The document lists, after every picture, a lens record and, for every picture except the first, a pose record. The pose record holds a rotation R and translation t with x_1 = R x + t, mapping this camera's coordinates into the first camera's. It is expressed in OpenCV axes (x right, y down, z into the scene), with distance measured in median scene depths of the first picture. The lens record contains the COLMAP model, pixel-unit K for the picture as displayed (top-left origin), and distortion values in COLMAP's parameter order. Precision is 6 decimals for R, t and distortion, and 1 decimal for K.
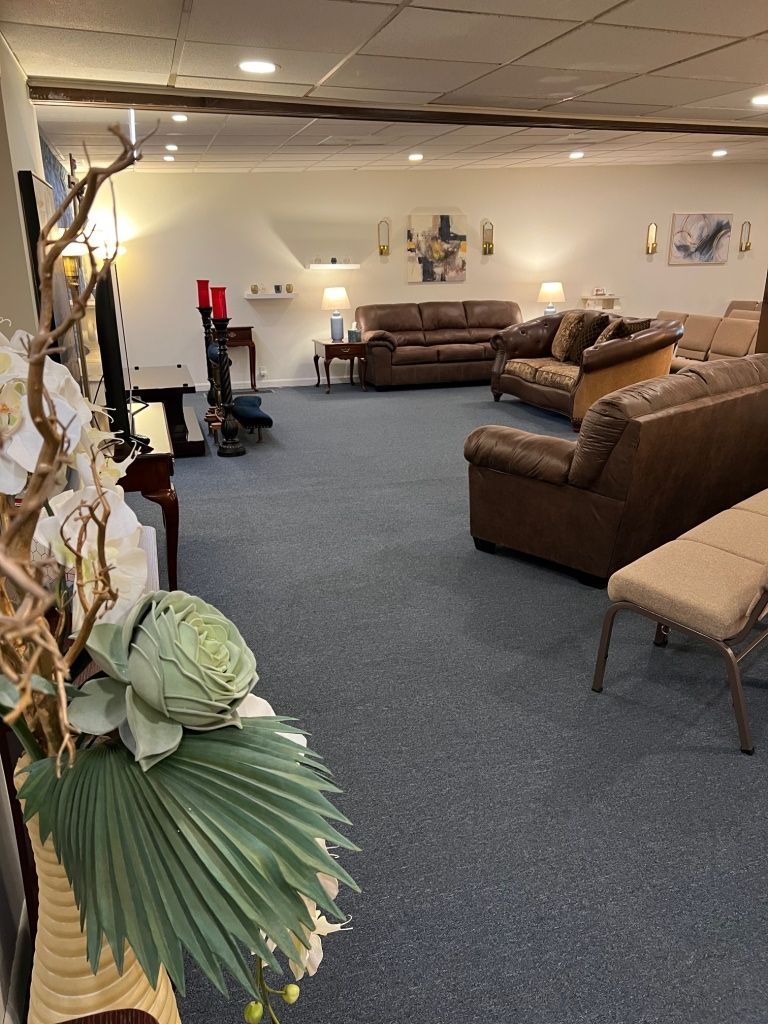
lens RADIAL K [[774.2, 0, 405.8], [0, 774.2, 498.8], [0, 0, 1]] dist [0.049089, -0.059050]
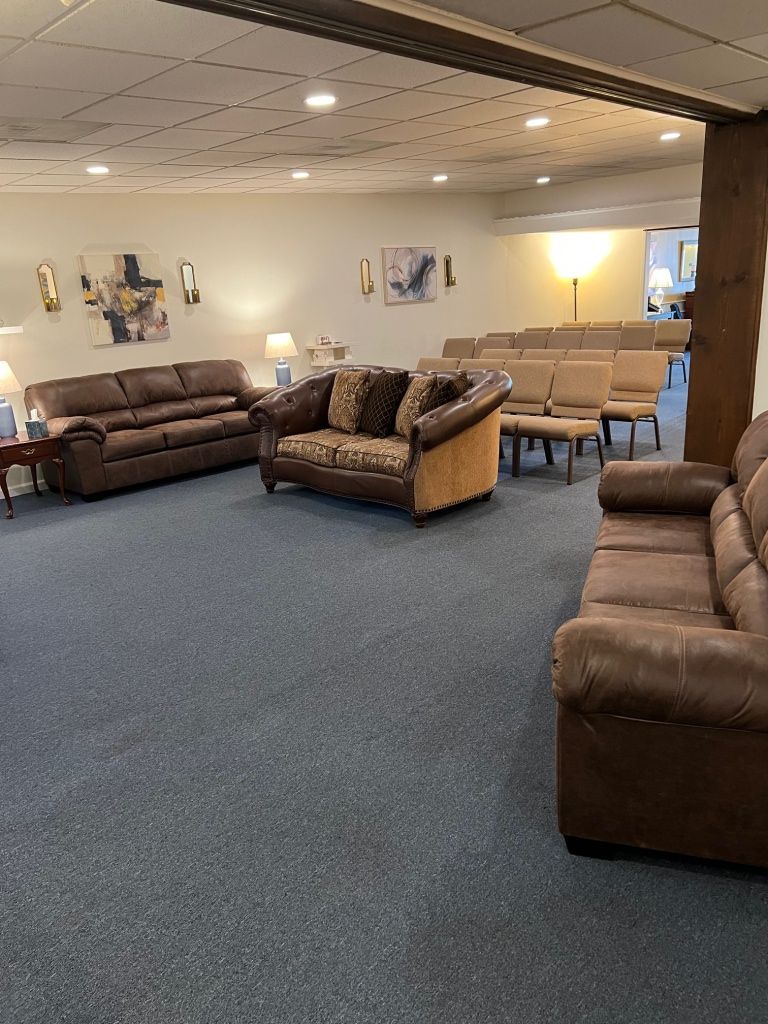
lens RADIAL K [[774.2, 0, 418.1], [0, 774.2, 528.6], [0, 0, 1]] dist [0.049089, -0.059050]
pose [[0.886067, -0.179933, 0.427210, -0.075220], [0.186527, 0.982085, 0.026764, -0.074267], [-0.424373, 0.055972, 0.903756, 0.220630]]
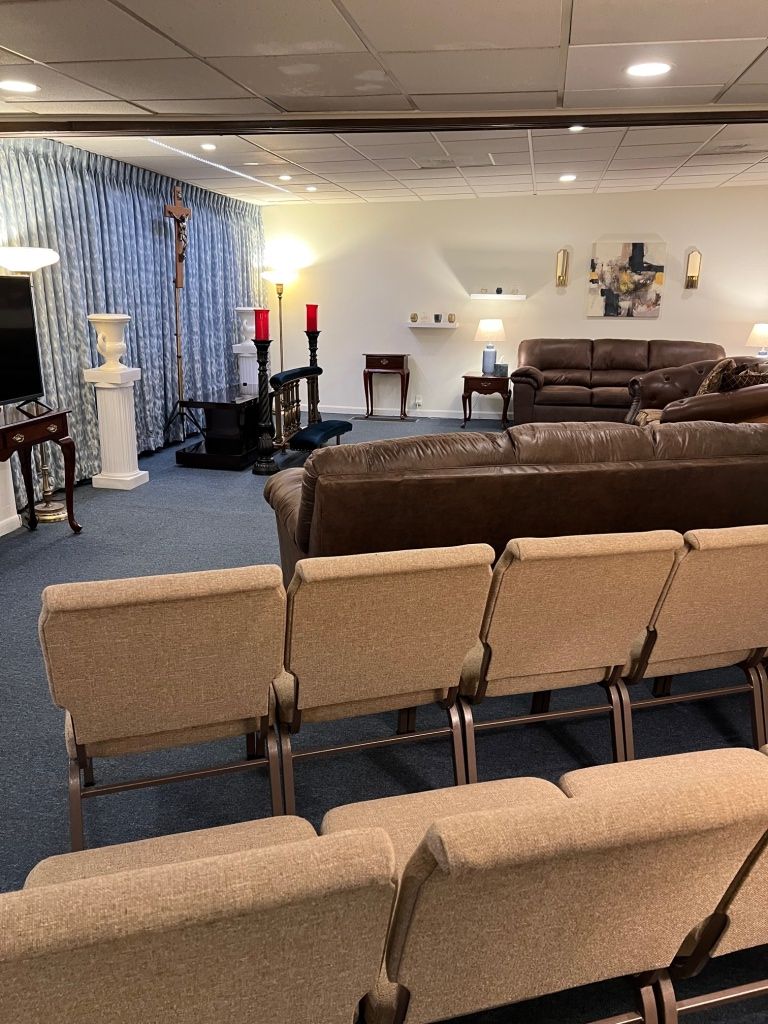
lens RADIAL K [[774.2, 0, 379.6], [0, 774.2, 515.9], [0, 0, 1]] dist [0.049089, -0.059050]
pose [[0.888230, 0.150114, -0.434181, 0.228036], [-0.158637, 0.987194, 0.016780, -0.026774], [0.431140, 0.053973, 0.900669, 0.093379]]
